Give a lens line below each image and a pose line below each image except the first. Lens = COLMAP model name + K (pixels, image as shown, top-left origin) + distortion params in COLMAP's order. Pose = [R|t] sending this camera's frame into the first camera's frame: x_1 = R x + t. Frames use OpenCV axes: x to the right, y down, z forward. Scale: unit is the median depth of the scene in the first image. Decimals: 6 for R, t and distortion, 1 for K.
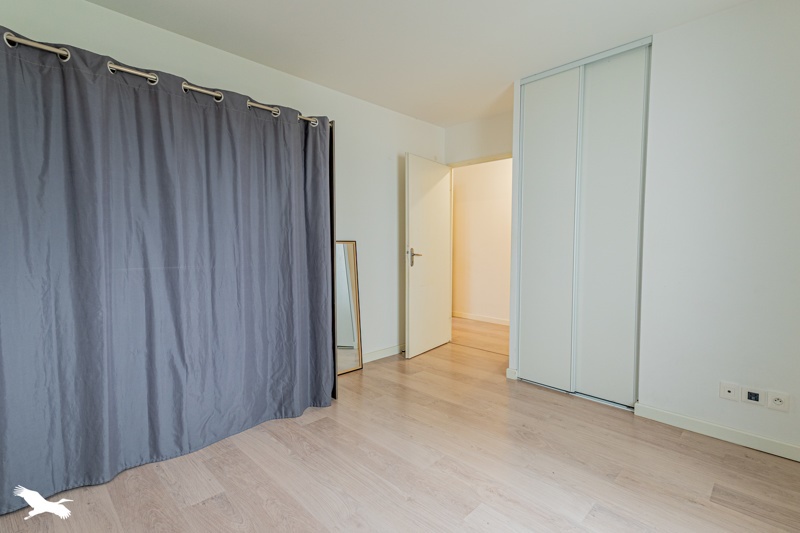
lens RADIAL K [[371.1, 0, 398.7], [0, 371.1, 267.0], [0, 0, 1]] dist [0.003999, 0.000025]
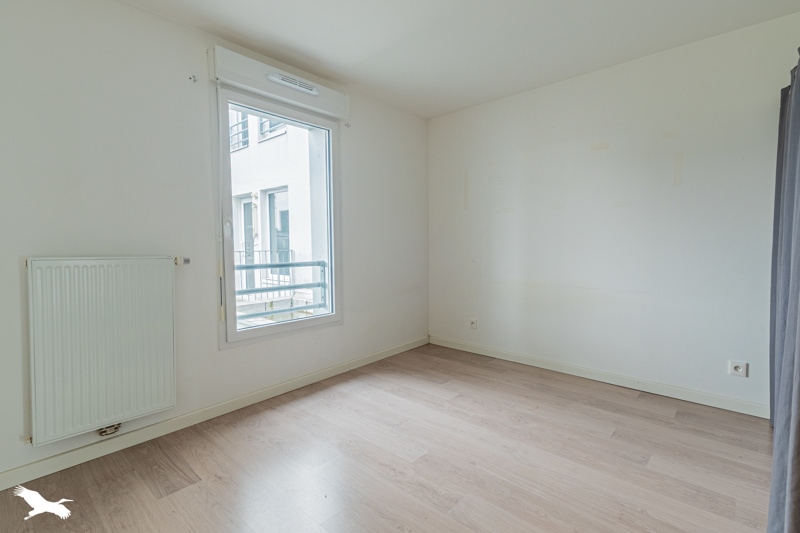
lens RADIAL K [[371.1, 0, 401.3], [0, 371.1, 264.8], [0, 0, 1]] dist [0.003999, 0.000025]
pose [[-0.998338, 0.012857, -0.056175, 0.300058], [0.006183, 0.993065, 0.117401, -0.116732], [0.057295, 0.116858, -0.991495, 1.989616]]
